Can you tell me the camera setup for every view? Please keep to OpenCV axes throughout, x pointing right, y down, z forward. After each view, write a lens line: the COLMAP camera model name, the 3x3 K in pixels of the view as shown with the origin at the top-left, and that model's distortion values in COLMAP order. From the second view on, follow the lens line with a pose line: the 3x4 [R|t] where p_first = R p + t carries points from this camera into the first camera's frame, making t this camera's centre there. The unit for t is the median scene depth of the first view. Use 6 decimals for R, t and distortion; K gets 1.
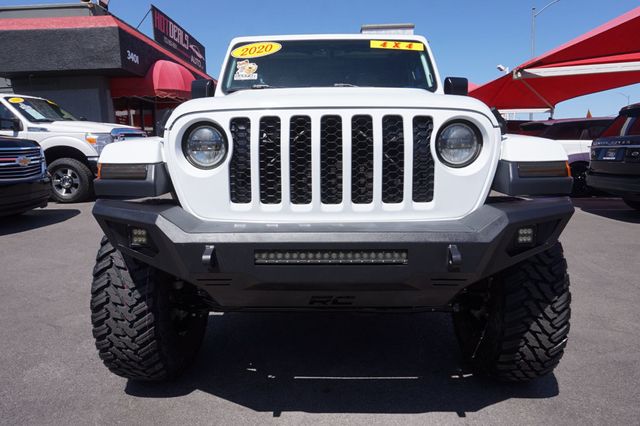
lens RADIAL K [[424.1, 0, 320.0], [0, 424.1, 213.0], [0, 0, 1]] dist [-0.014044, 0.002045]
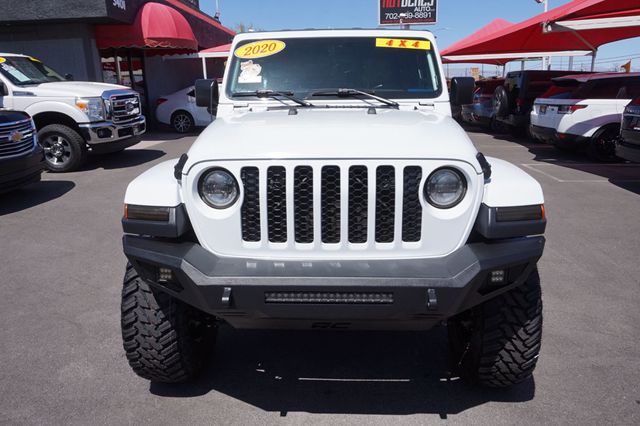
lens RADIAL K [[473.1, 0, 320.0], [0, 473.1, 213.0], [0, 0, 1]] dist [-0.001487, -0.003612]
pose [[0.999832, 0.003933, -0.017906, 0.018467], [-0.001991, 0.994237, 0.107187, -0.212479], [0.018224, -0.107133, 0.994078, -0.229900]]
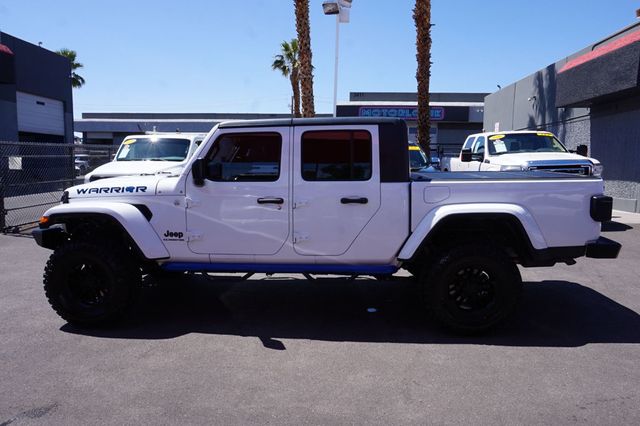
lens RADIAL K [[429.8, 0, 320.0], [0, 429.8, 213.0], [0, 0, 1]] dist [-0.008974, -0.002258]
pose [[-0.028818, 0.146184, -0.988838, 2.718530], [-0.155990, 0.976471, 0.148902, -0.694868], [0.987338, 0.158539, -0.005337, 2.365220]]
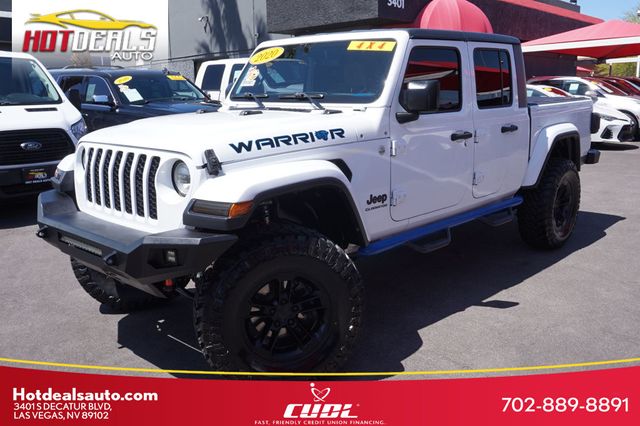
lens RADIAL K [[570.6, 0, 320.0], [0, 570.6, 213.0], [0, 0, 1]] dist [0.001600, 0.001437]
pose [[0.752791, 0.142633, -0.642621, 1.639113], [-0.100237, 0.989696, 0.102247, -0.258027], [0.650583, -0.012557, 0.759331, -0.046189]]
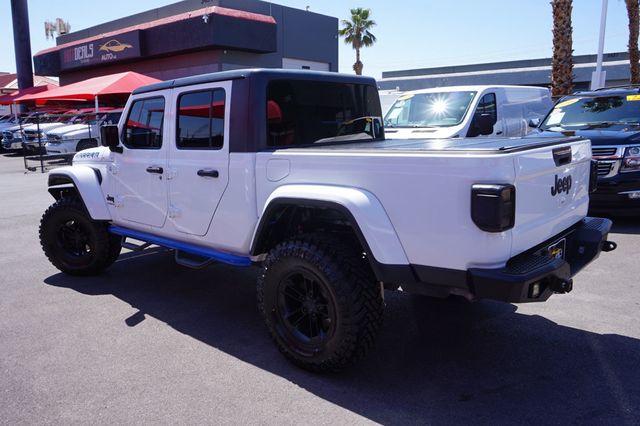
lens RADIAL K [[510.1, 0, 319.2], [0, 510.1, 203.4], [0, 0, 1]] dist [-0.012589, -0.004526]
pose [[-0.638132, 0.156381, -0.753878, 1.904234], [-0.083862, 0.959213, 0.269960, -0.960118], [0.765346, 0.235492, -0.598990, 4.199993]]
